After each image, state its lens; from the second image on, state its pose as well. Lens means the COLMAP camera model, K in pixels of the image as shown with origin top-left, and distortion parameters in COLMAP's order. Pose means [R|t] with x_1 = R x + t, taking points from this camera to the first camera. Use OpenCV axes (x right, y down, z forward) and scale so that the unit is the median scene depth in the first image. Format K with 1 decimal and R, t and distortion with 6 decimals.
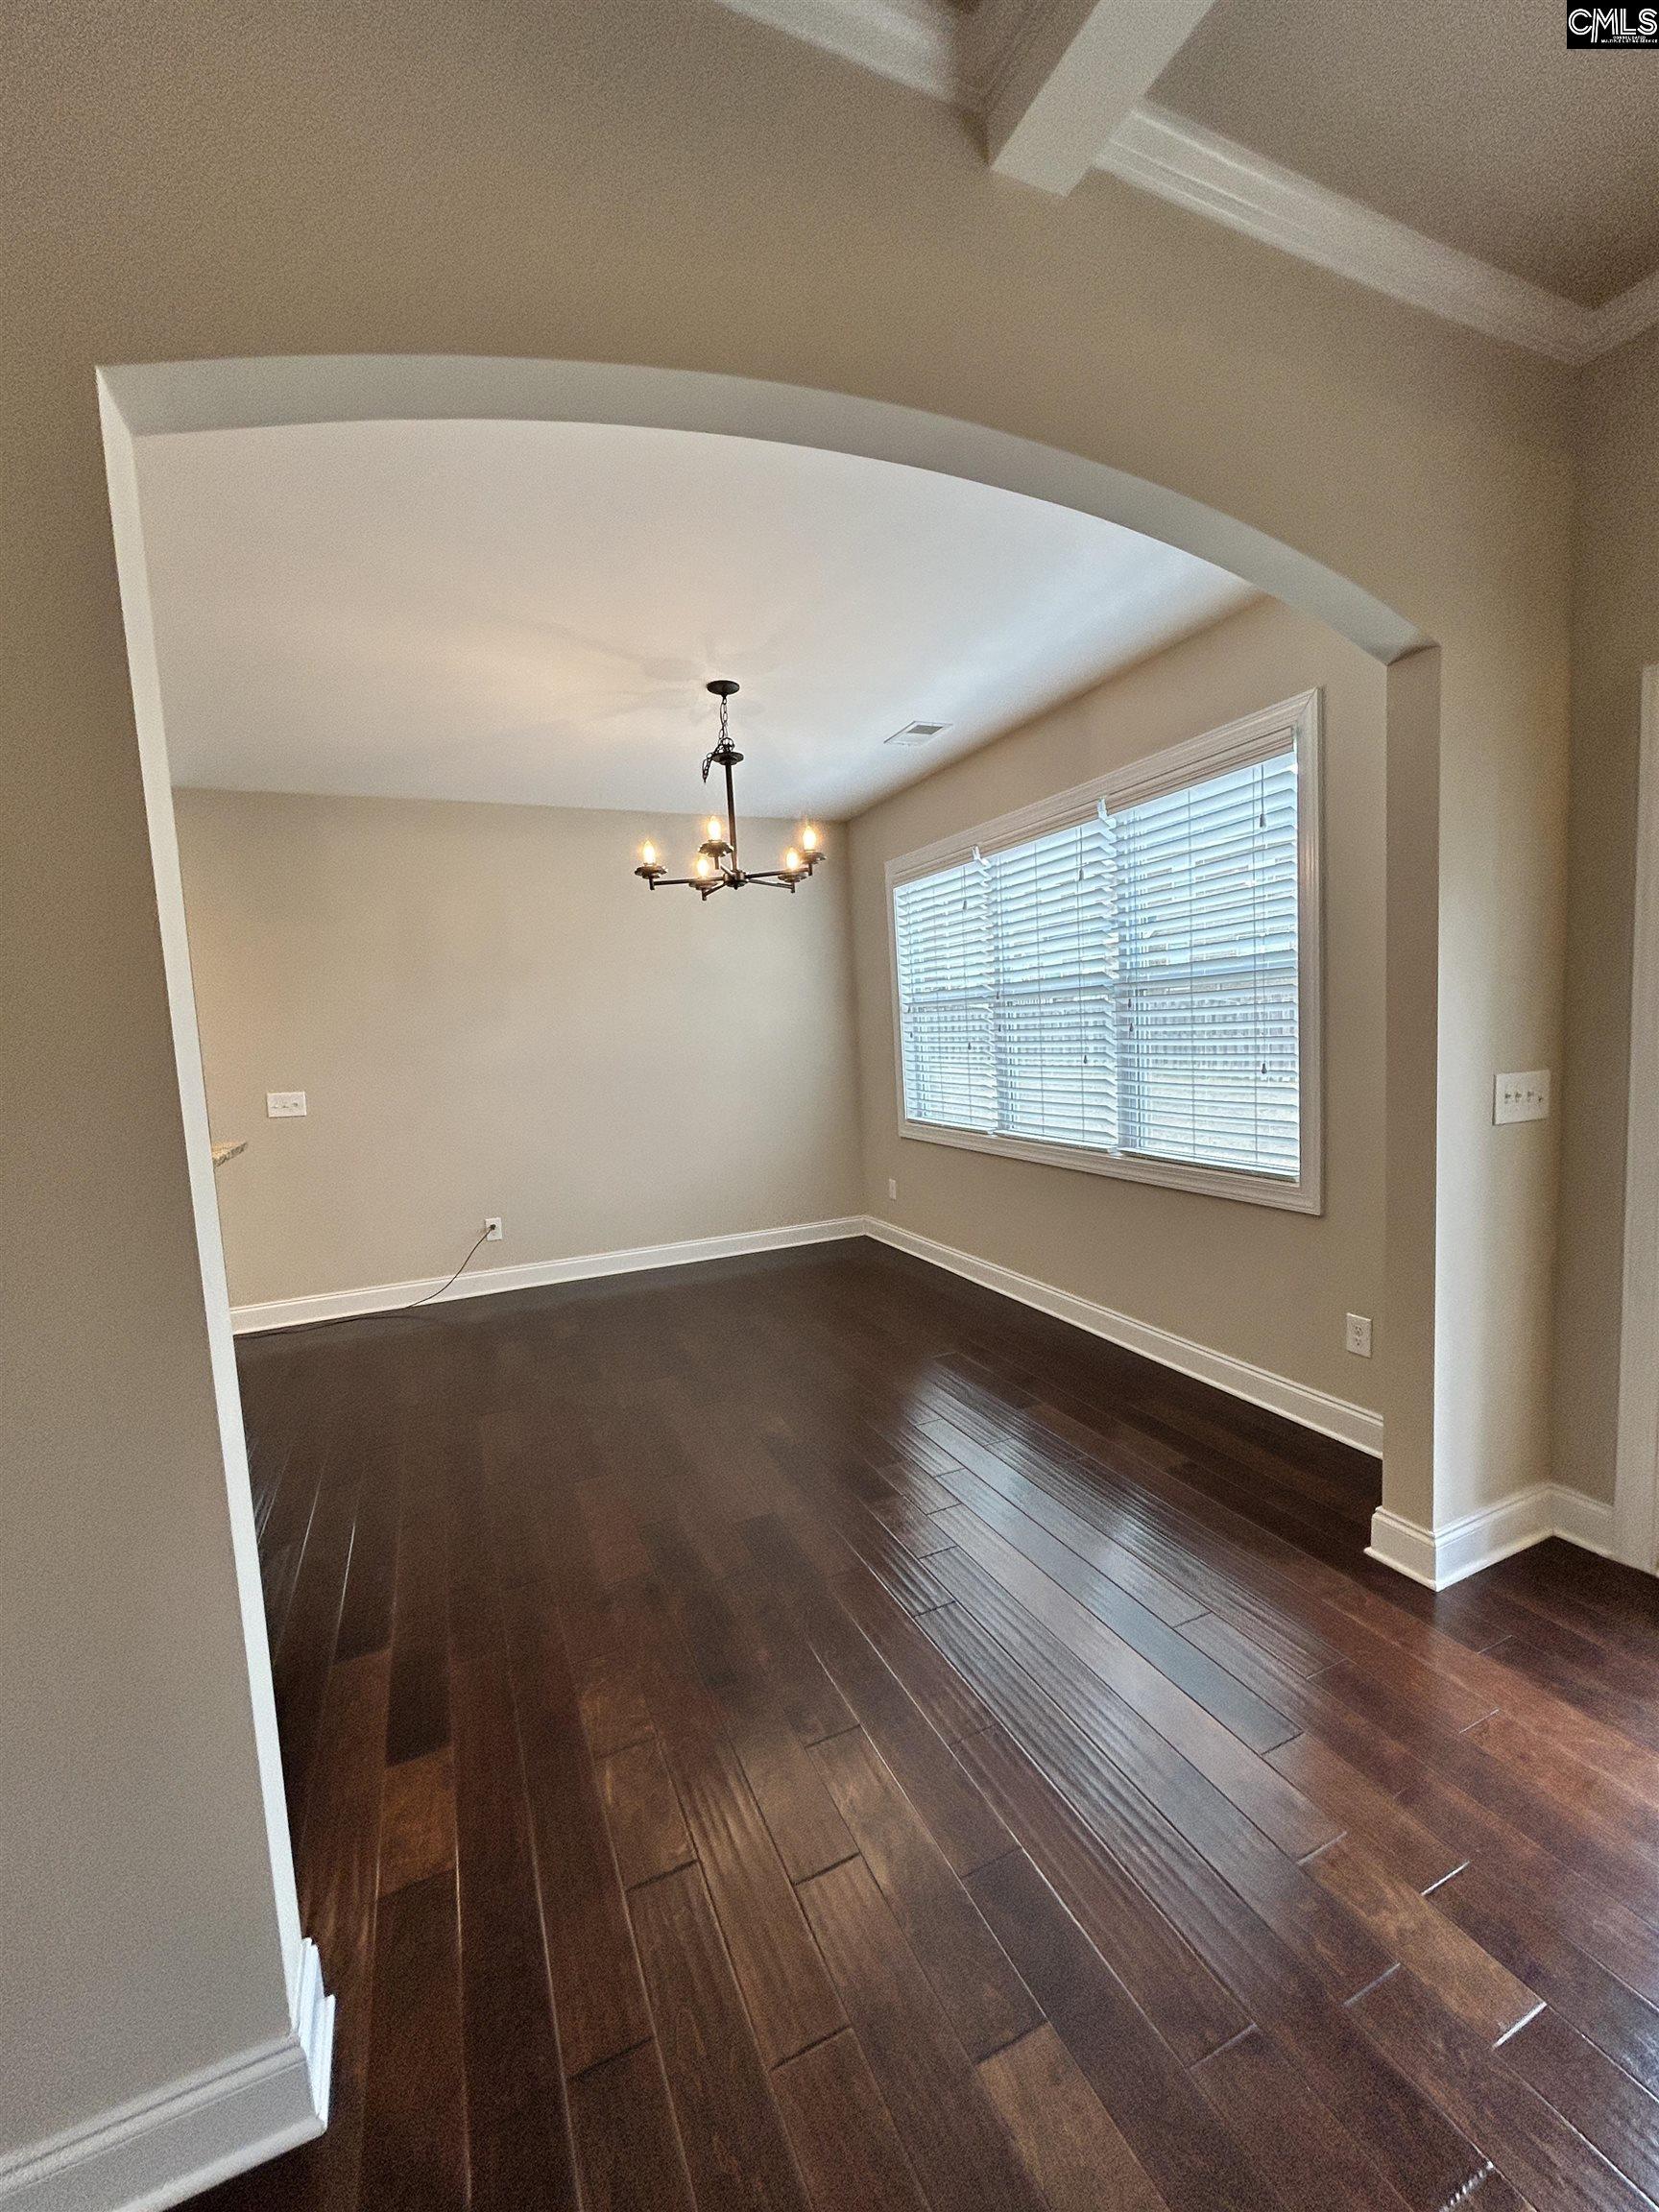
lens RADIAL K [[900.6, 0, 829.5], [0, 900.6, 1106.0], [0, 0, 1]] dist [0.002155, 0.000591]
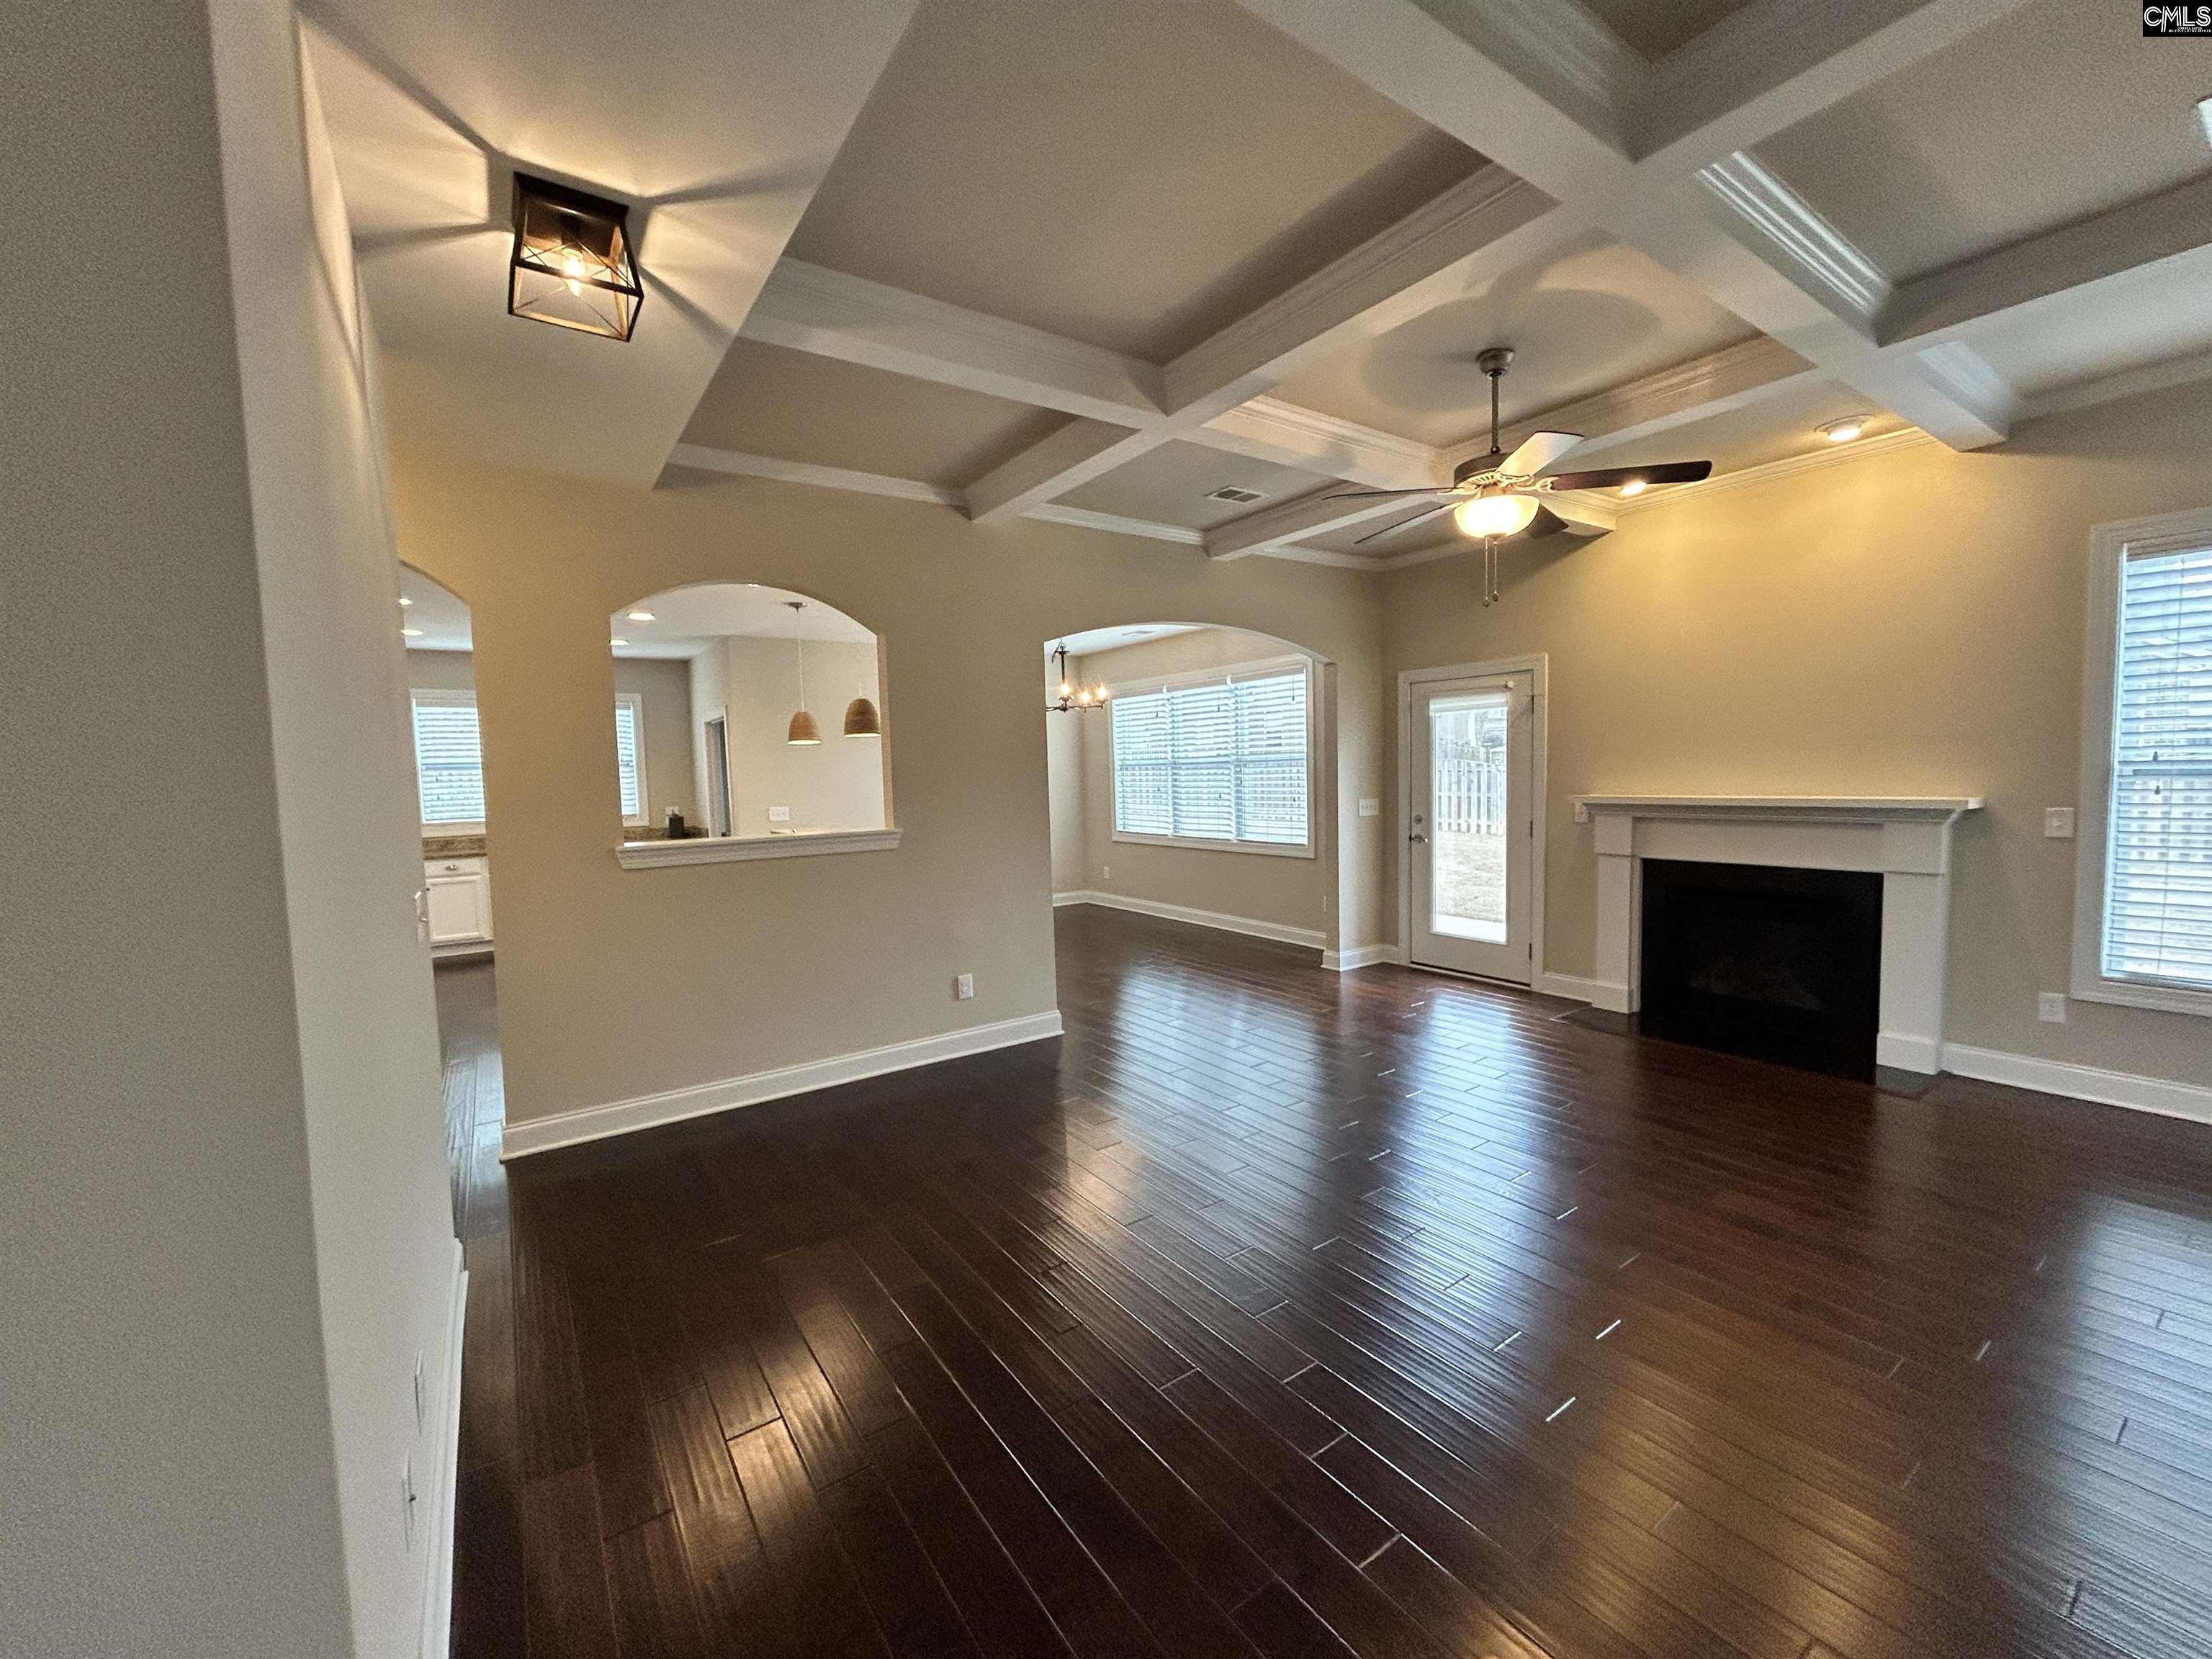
lens RADIAL K [[900.6, 0, 1106.0], [0, 900.6, 829.5], [0, 0, 1]] dist [0.002155, 0.000591]
pose [[0.982794, 0.013994, 0.184173, -0.357296], [-0.008613, 0.999513, -0.029989, 0.089904], [-0.184503, 0.027887, 0.982436, -0.996067]]
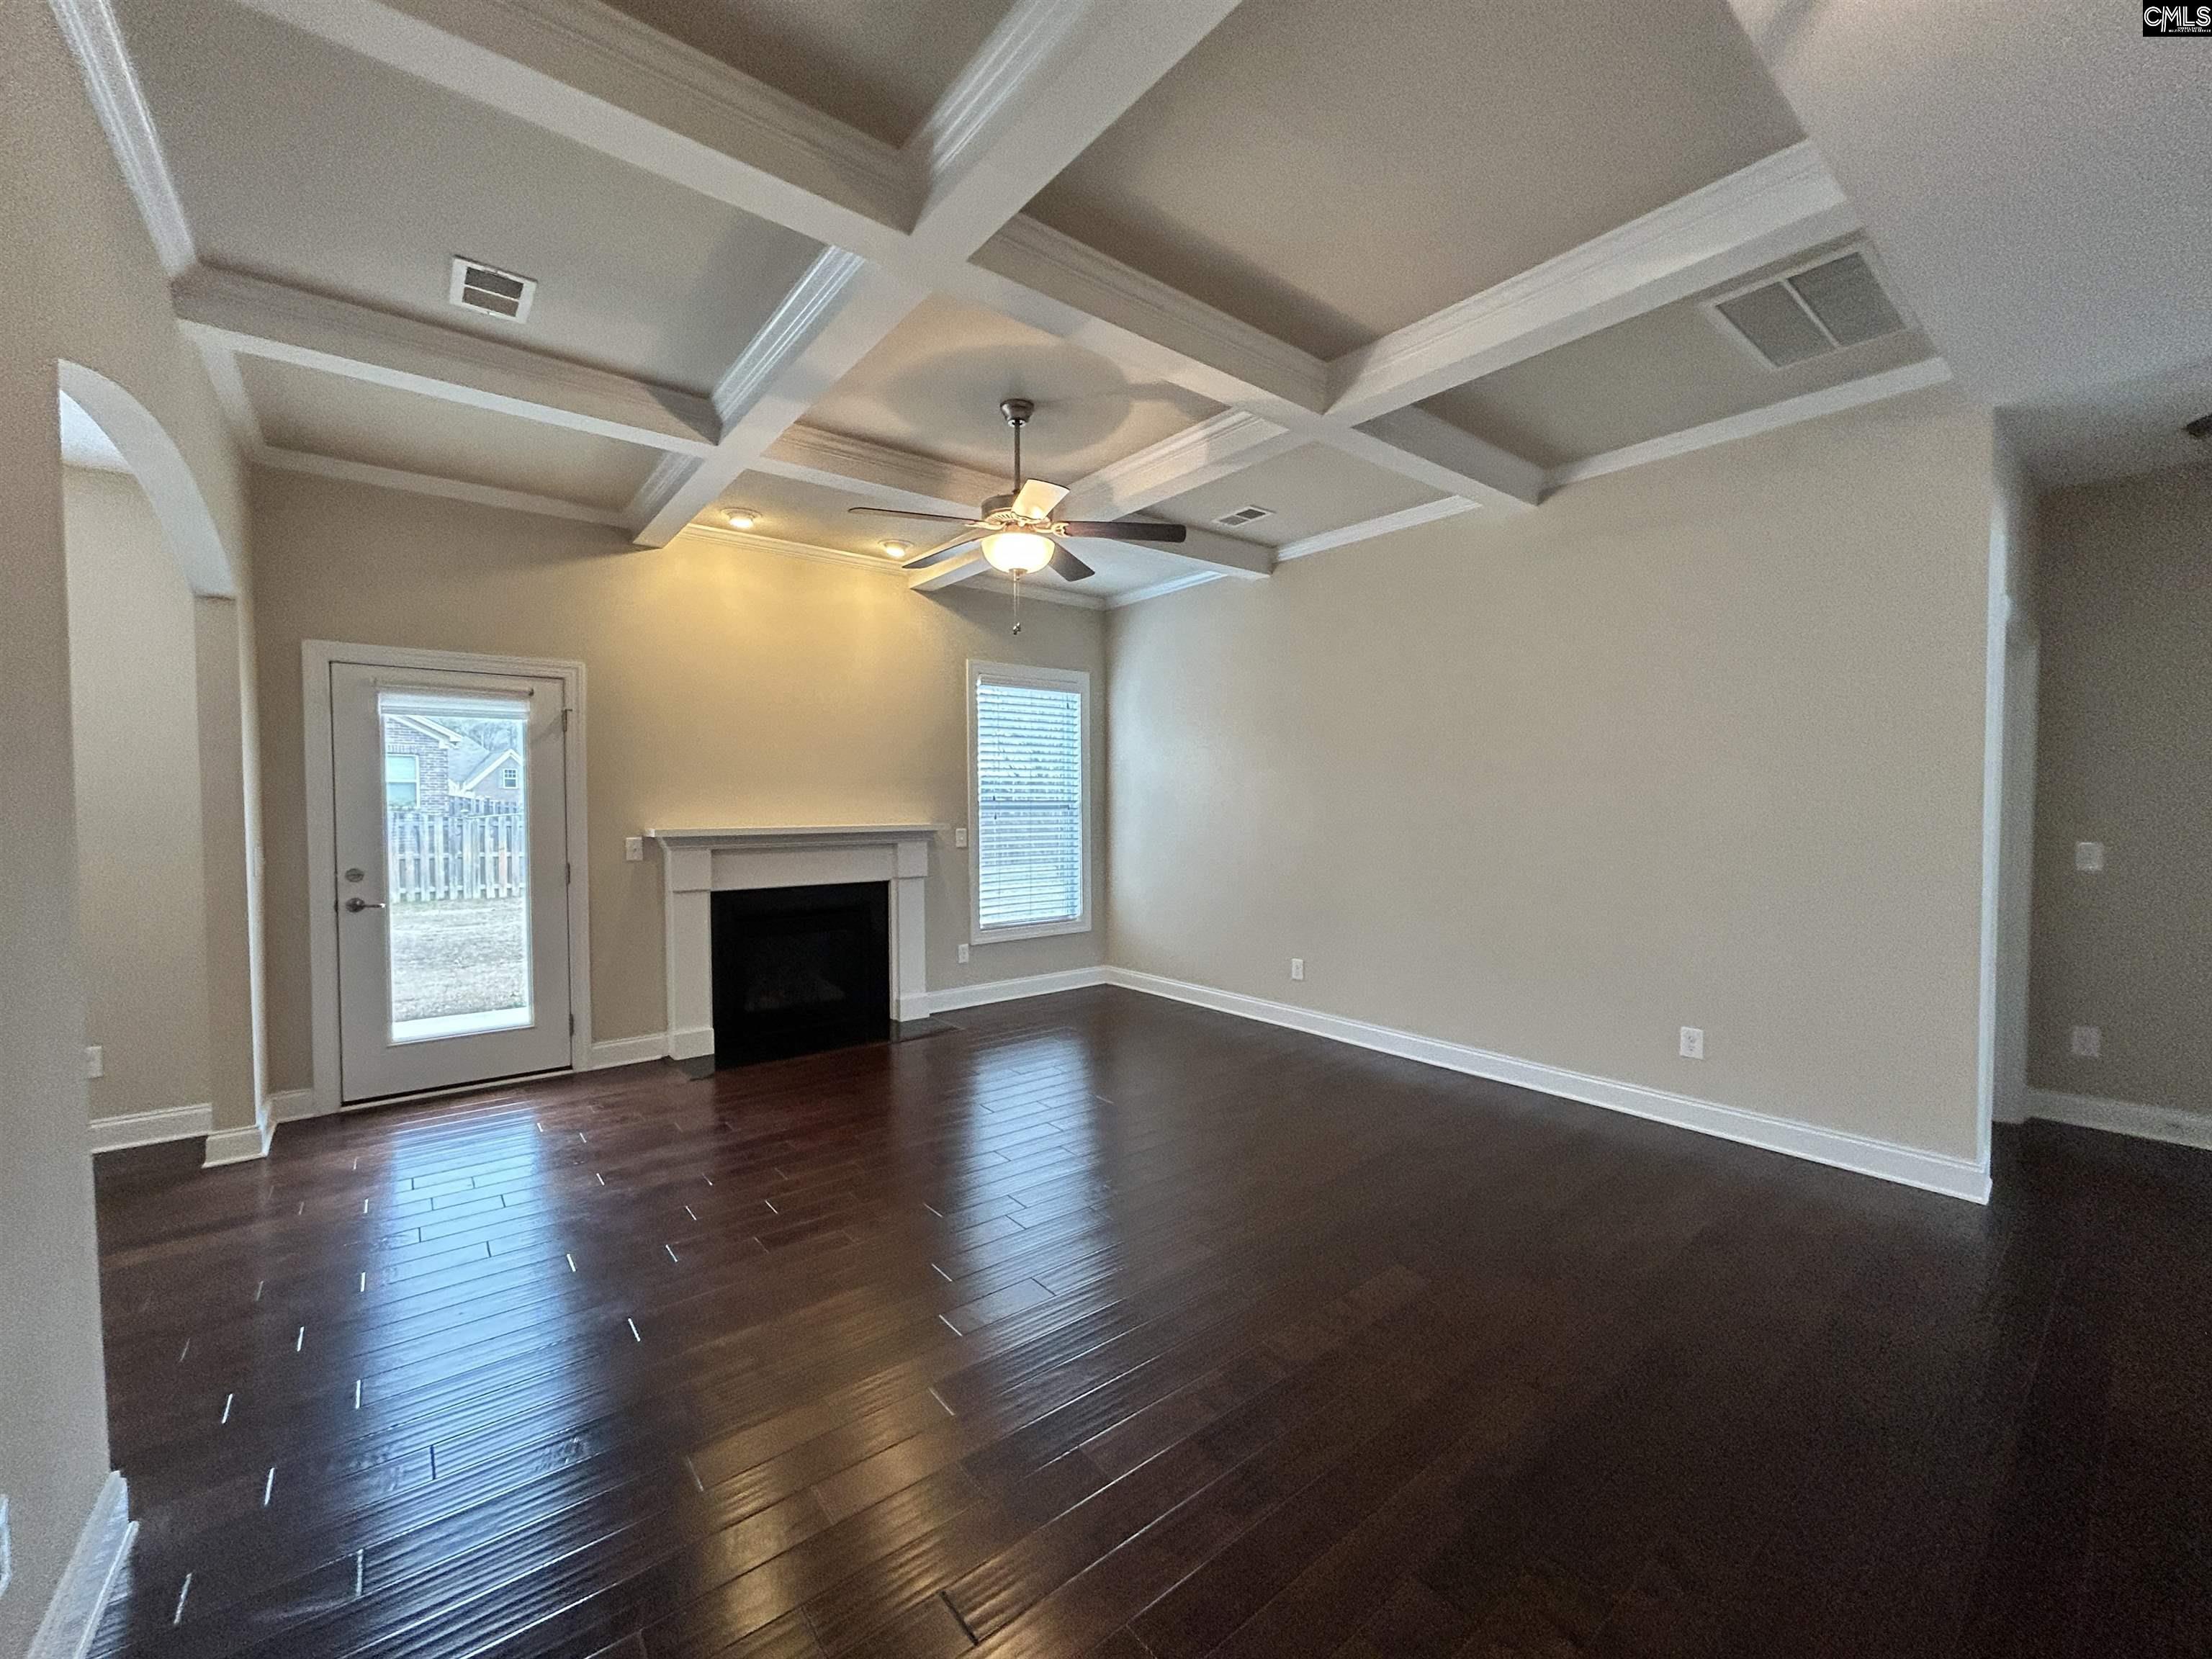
lens RADIAL K [[900.6, 0, 1106.0], [0, 900.6, 829.5], [0, 0, 1]] dist [0.002155, 0.000591]
pose [[-0.263643, 0.016175, 0.964485, -0.747993], [0.098039, 0.995131, 0.010110, 0.038726], [-0.959625, 0.097222, -0.263945, -0.048722]]
